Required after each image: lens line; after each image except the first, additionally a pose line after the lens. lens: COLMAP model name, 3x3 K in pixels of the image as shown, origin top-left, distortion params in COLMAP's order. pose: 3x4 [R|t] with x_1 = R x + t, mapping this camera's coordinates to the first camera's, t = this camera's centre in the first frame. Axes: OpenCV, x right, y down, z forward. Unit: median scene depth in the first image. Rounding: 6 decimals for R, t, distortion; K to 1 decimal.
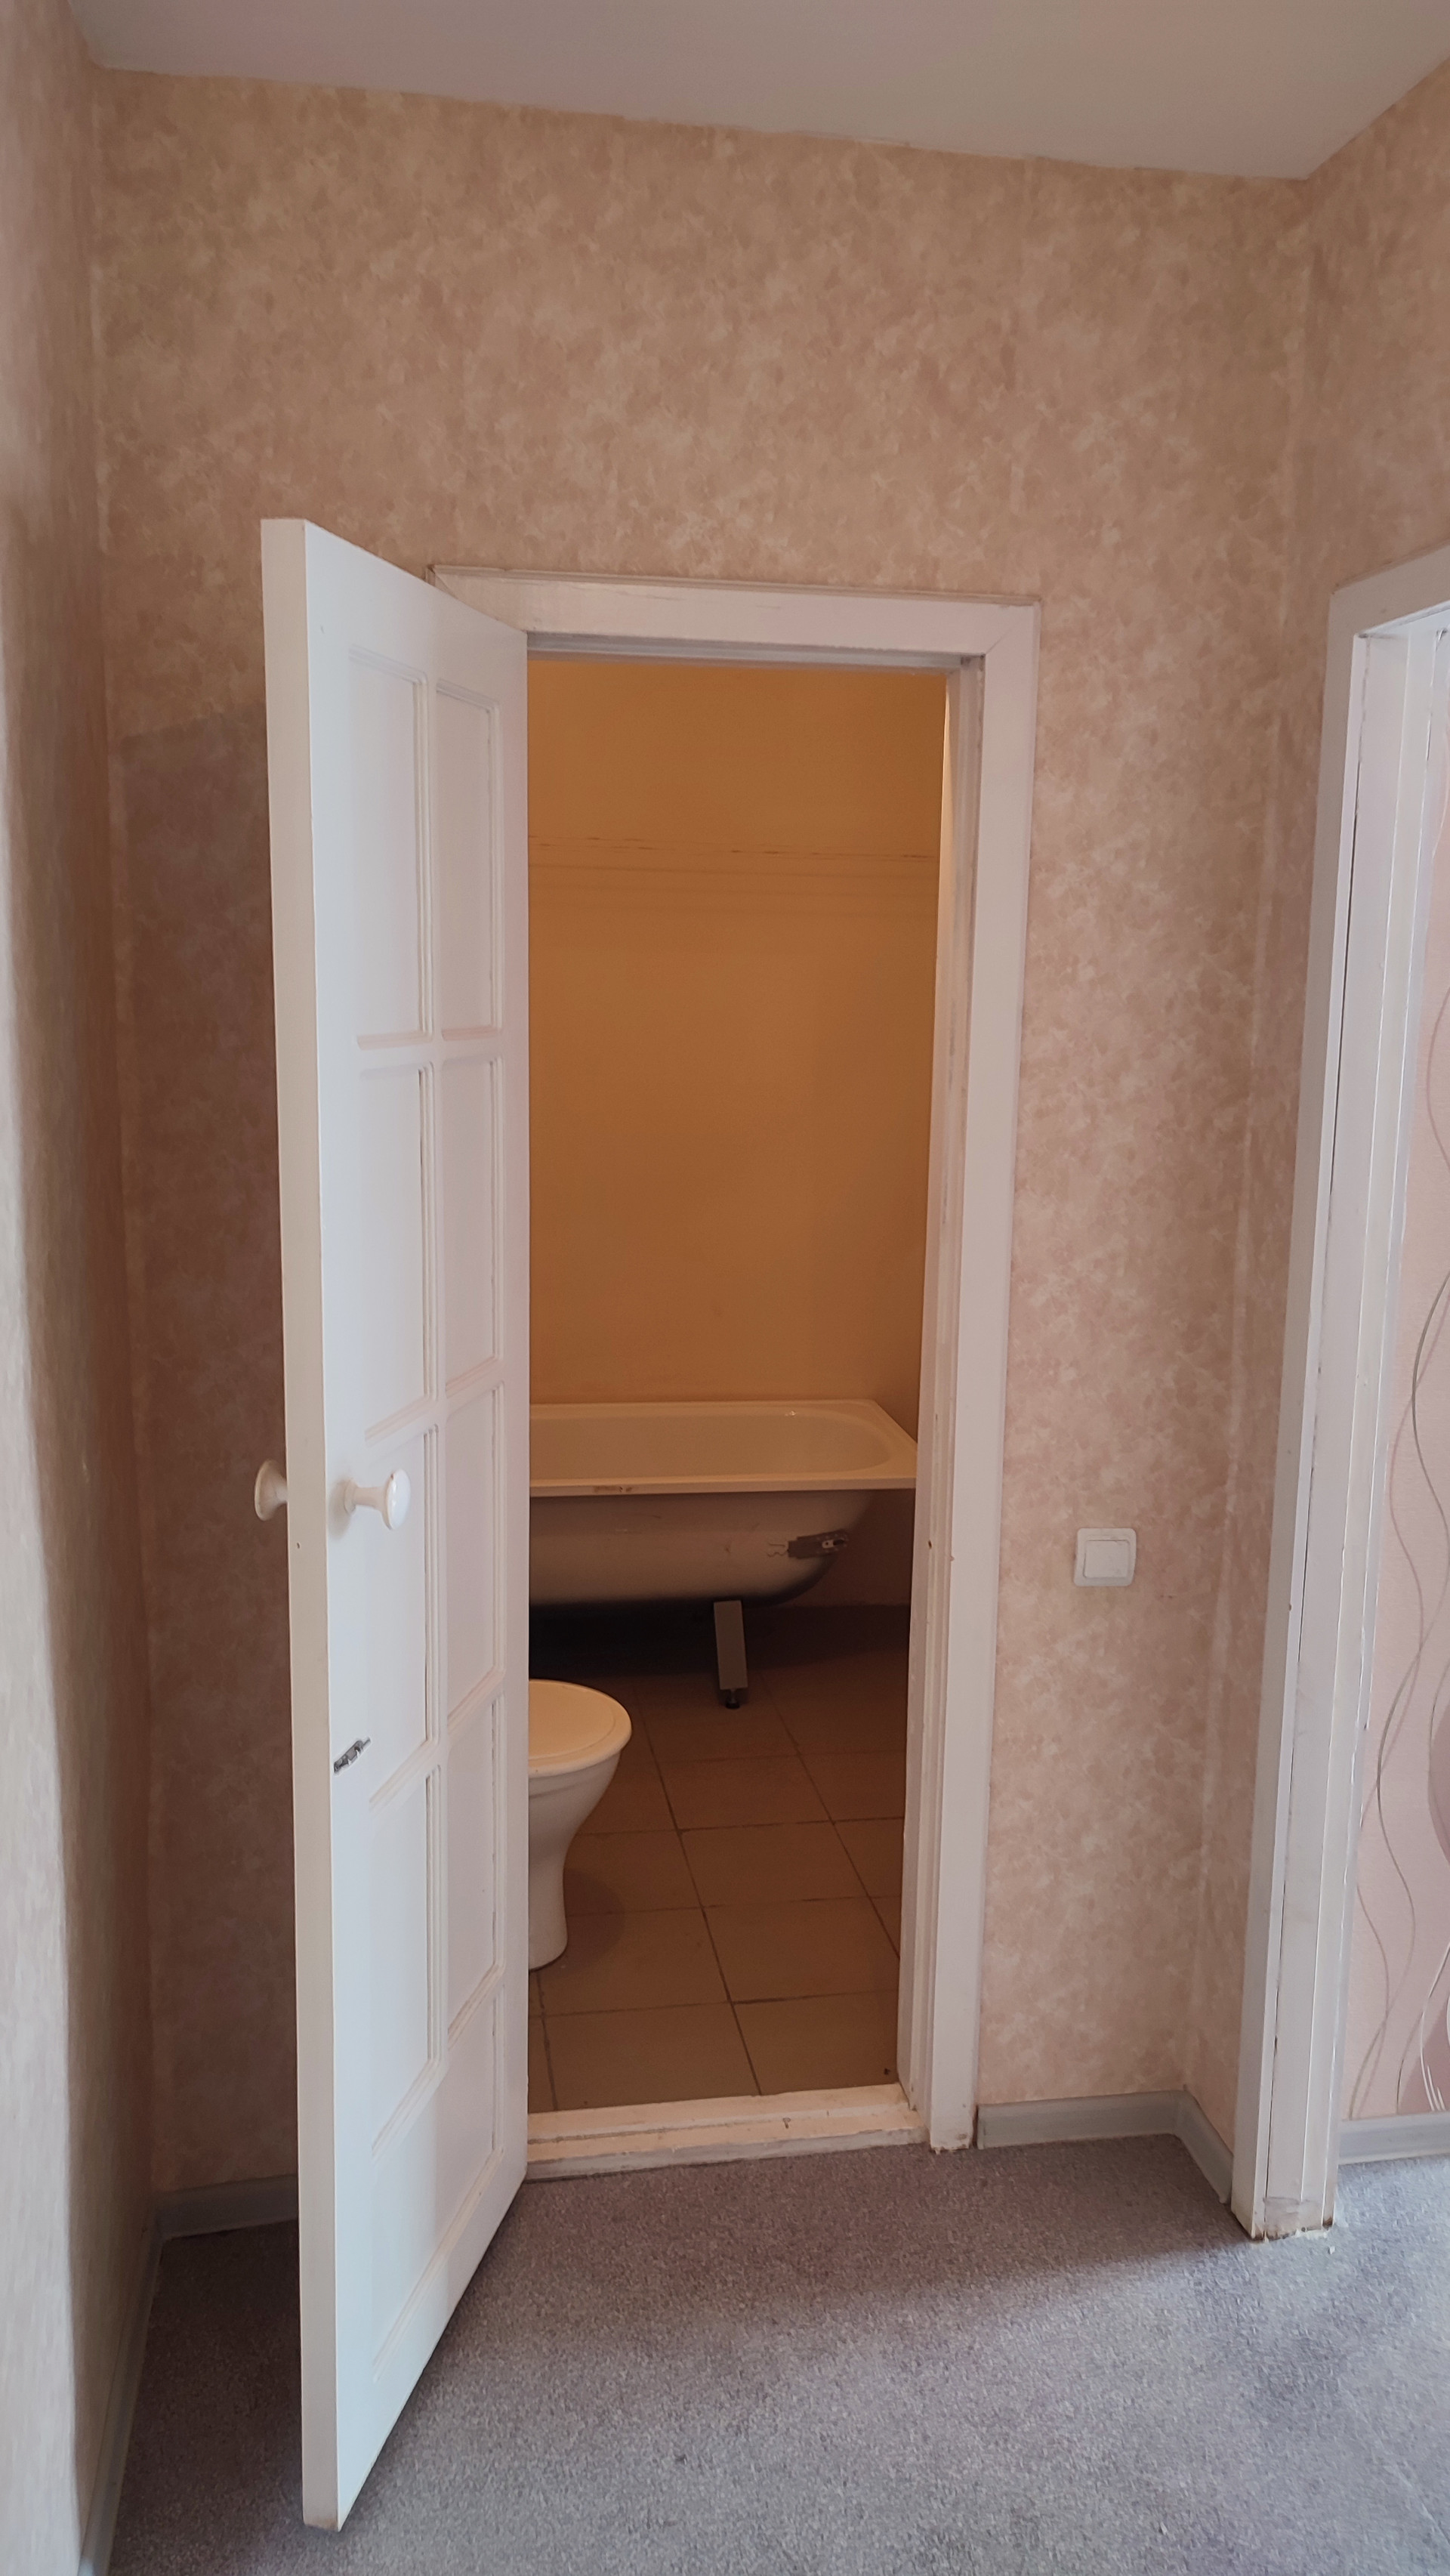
lens RADIAL K [[1865.2, 0, 712.4], [0, 1865.2, 1294.2], [0, 0, 1]] dist [0.029781, -0.027695]
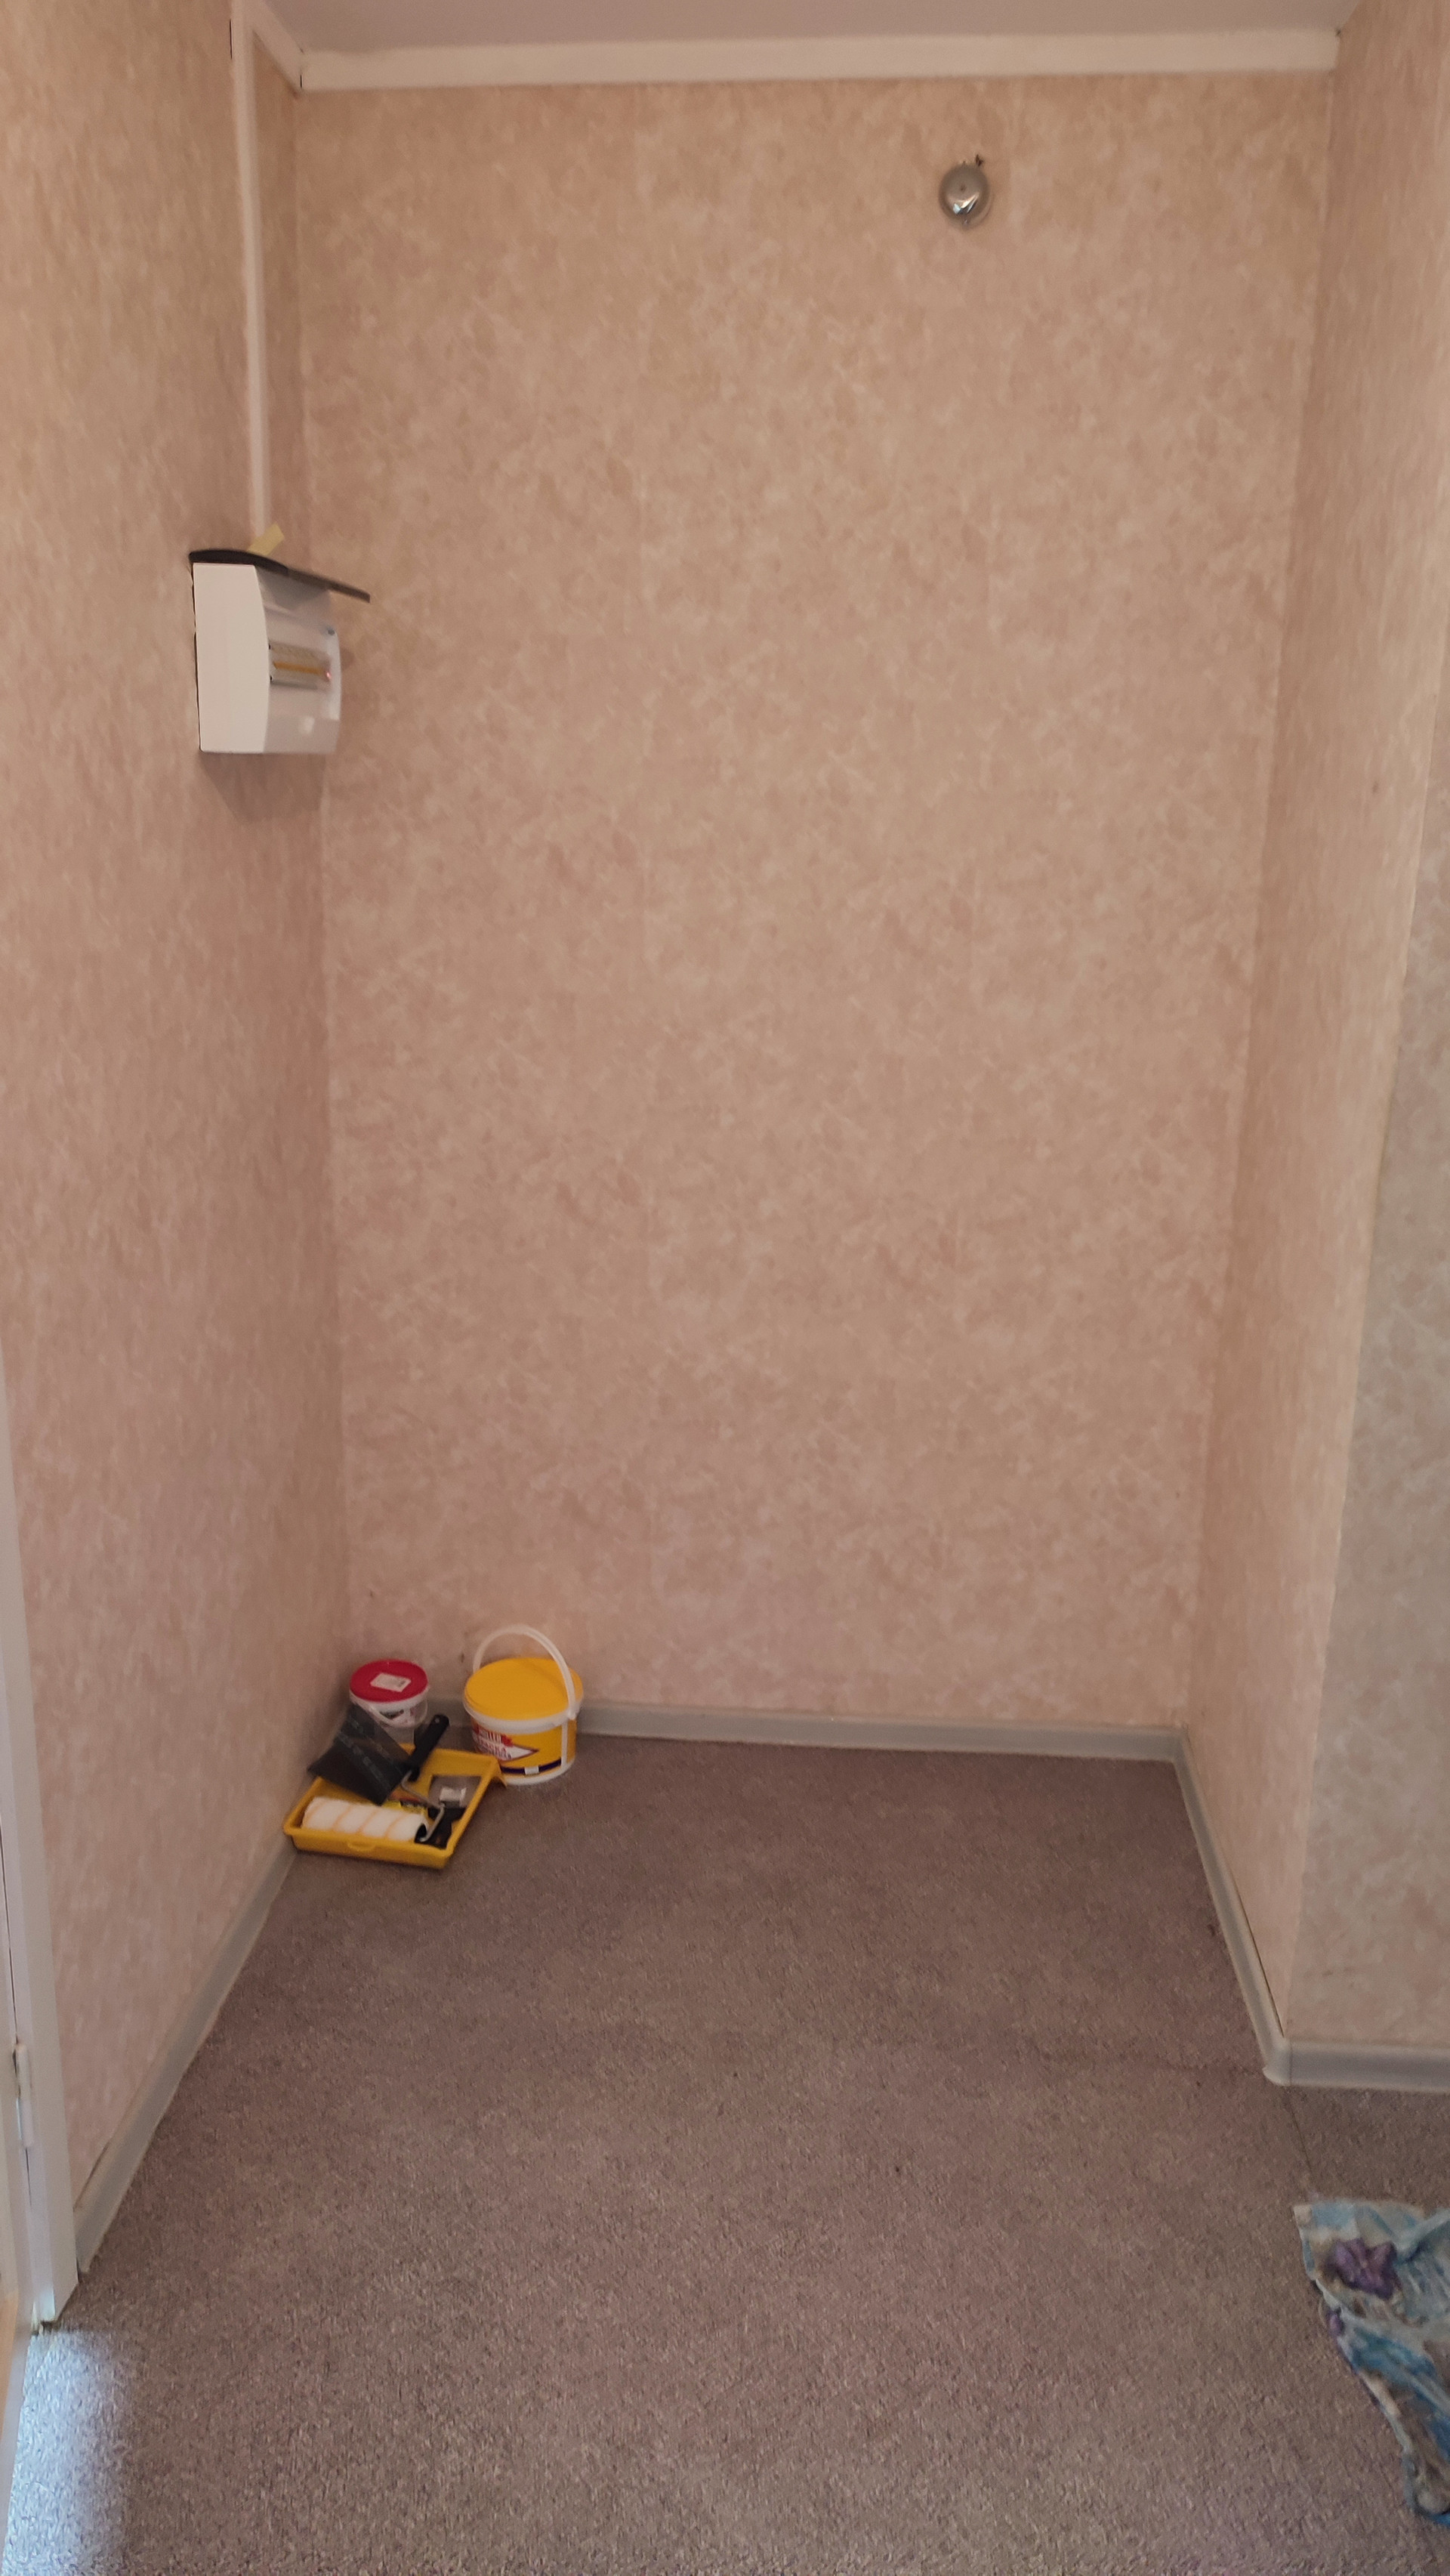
lens RADIAL K [[1865.2, 0, 718.9], [0, 1865.2, 1279.0], [0, 0, 1]] dist [0.029781, -0.027695]
pose [[-0.971743, -0.096902, 0.215233, -0.108101], [0.004522, 0.904037, 0.427430, -0.254217], [-0.235997, 0.416326, -0.878054, 1.447634]]
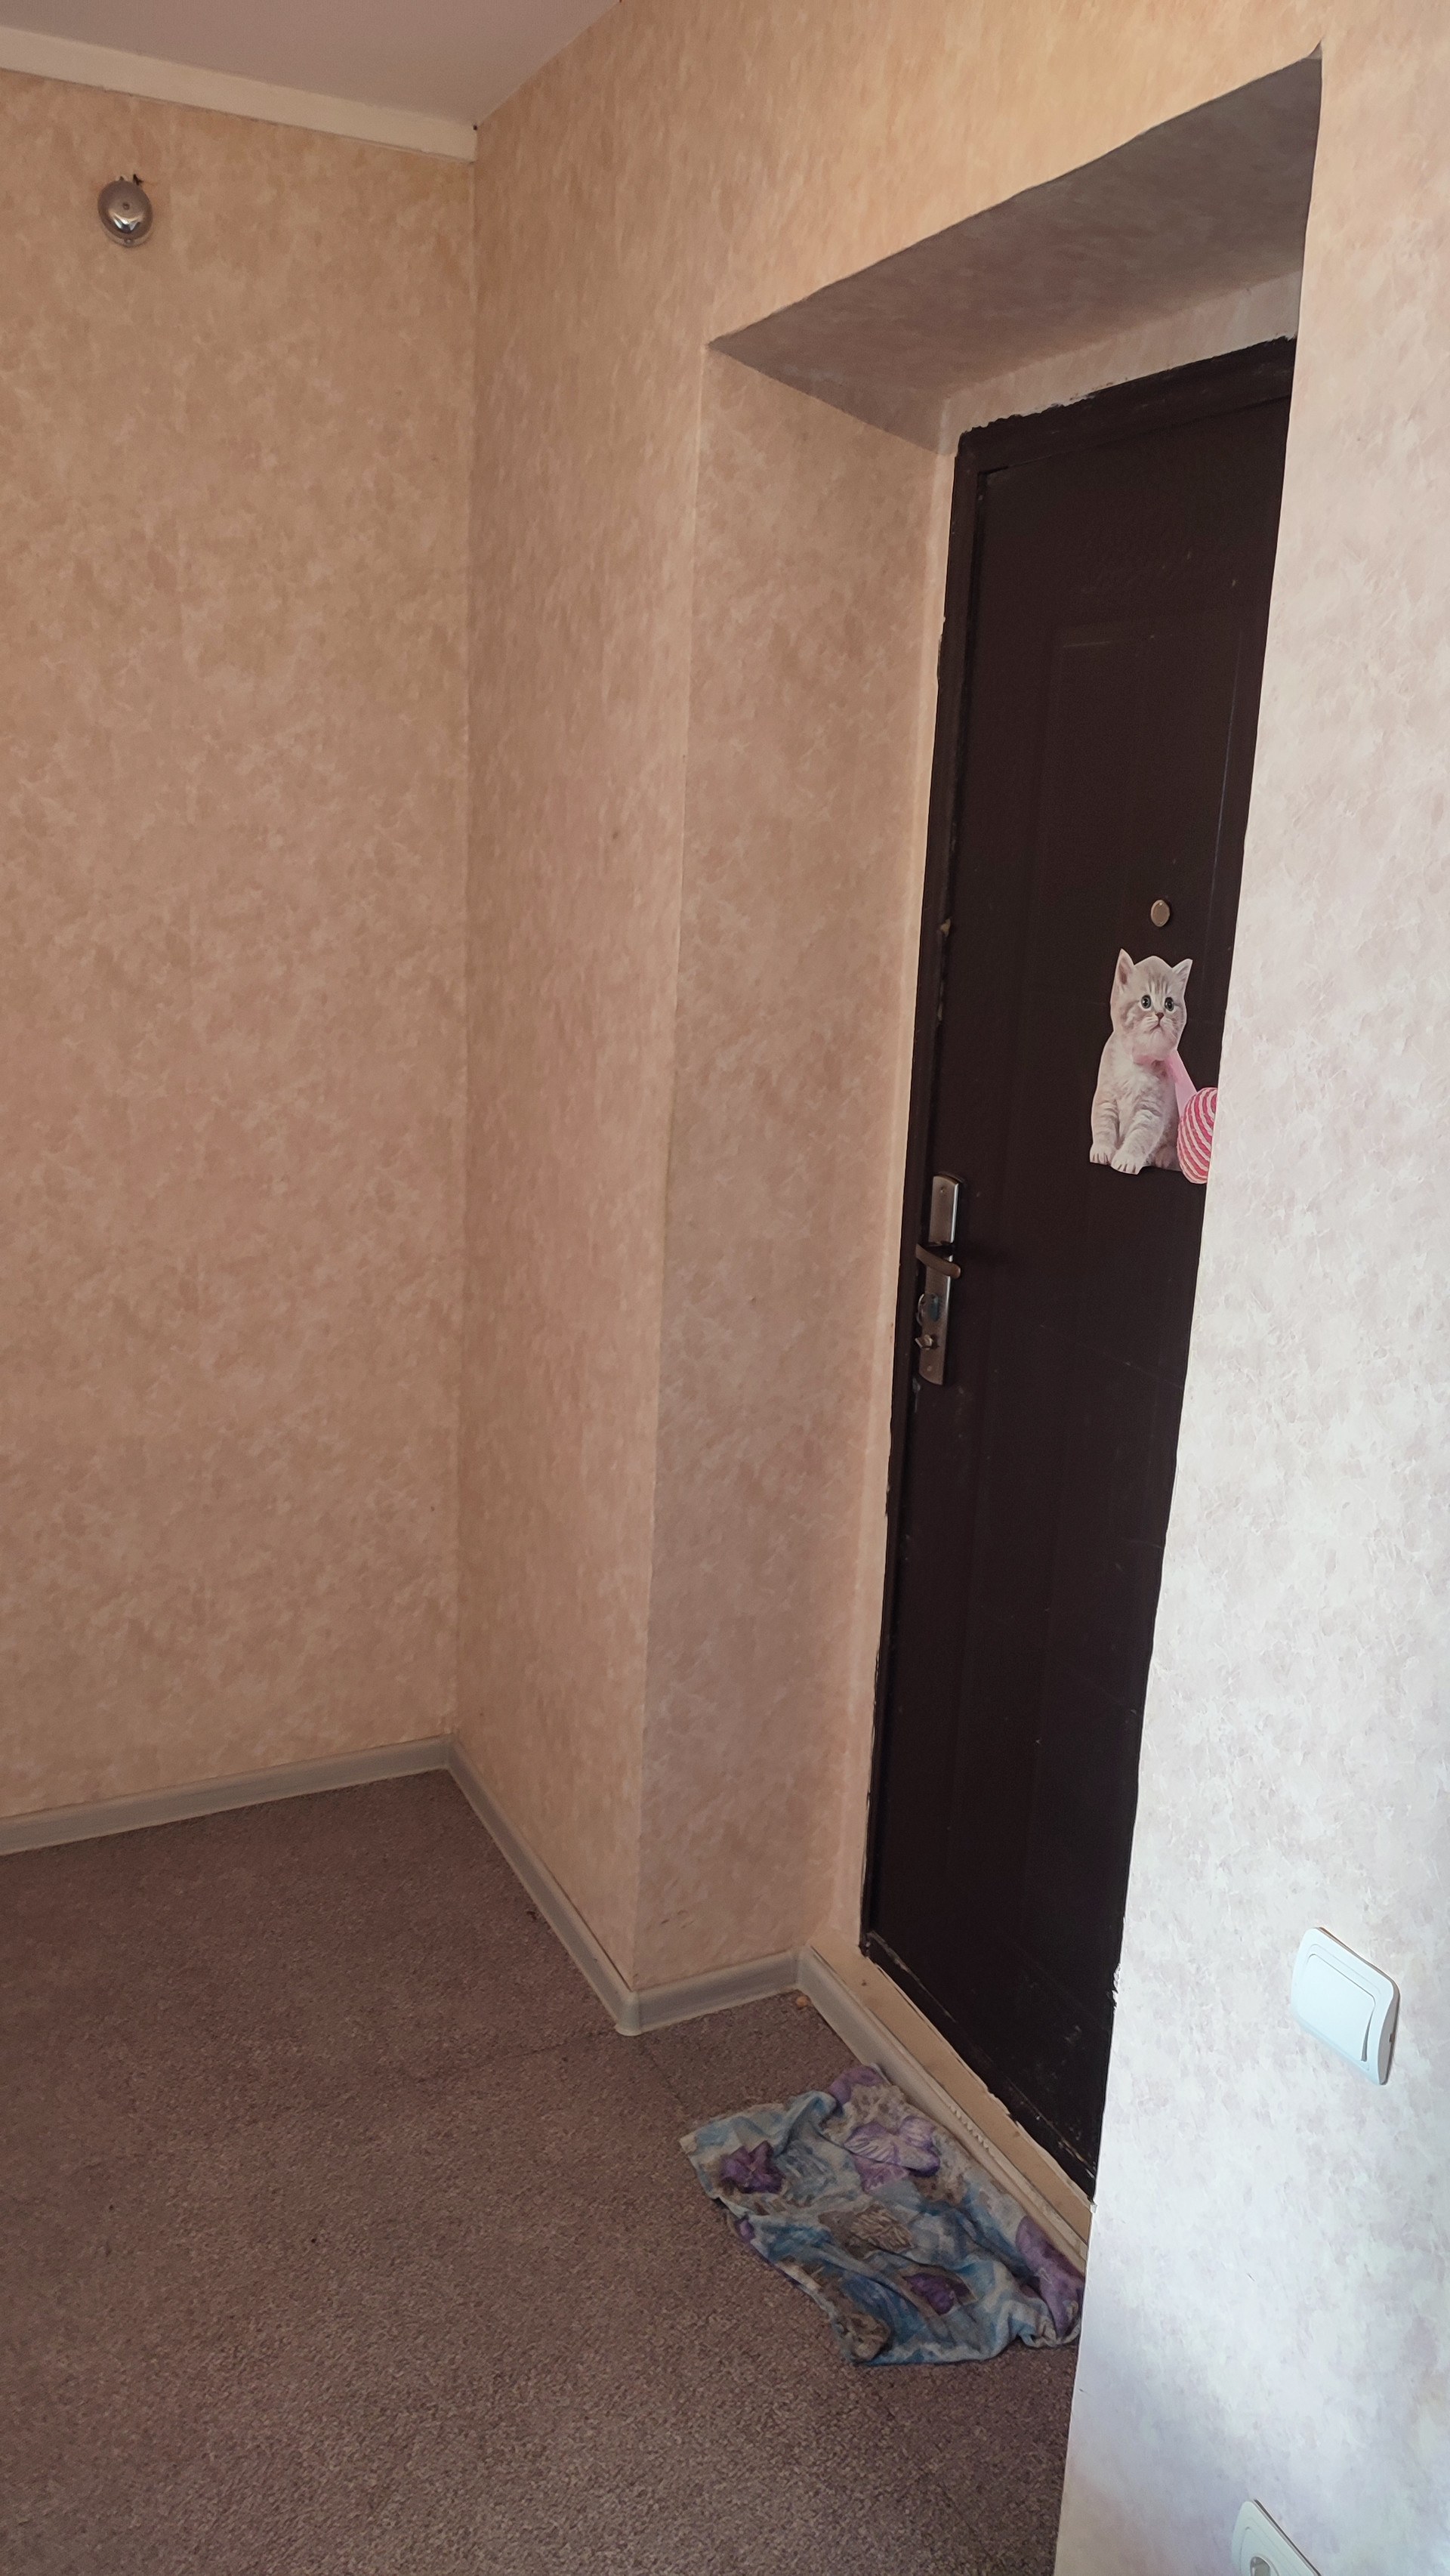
lens RADIAL K [[1865.2, 0, 726.9], [0, 1865.2, 1276.5], [0, 0, 1]] dist [0.029781, -0.027695]
pose [[-0.953227, 0.006040, -0.302195, 0.049576], [-0.116468, 0.915255, 0.385673, -0.255398], [0.278914, 0.402829, -0.871743, 1.452455]]
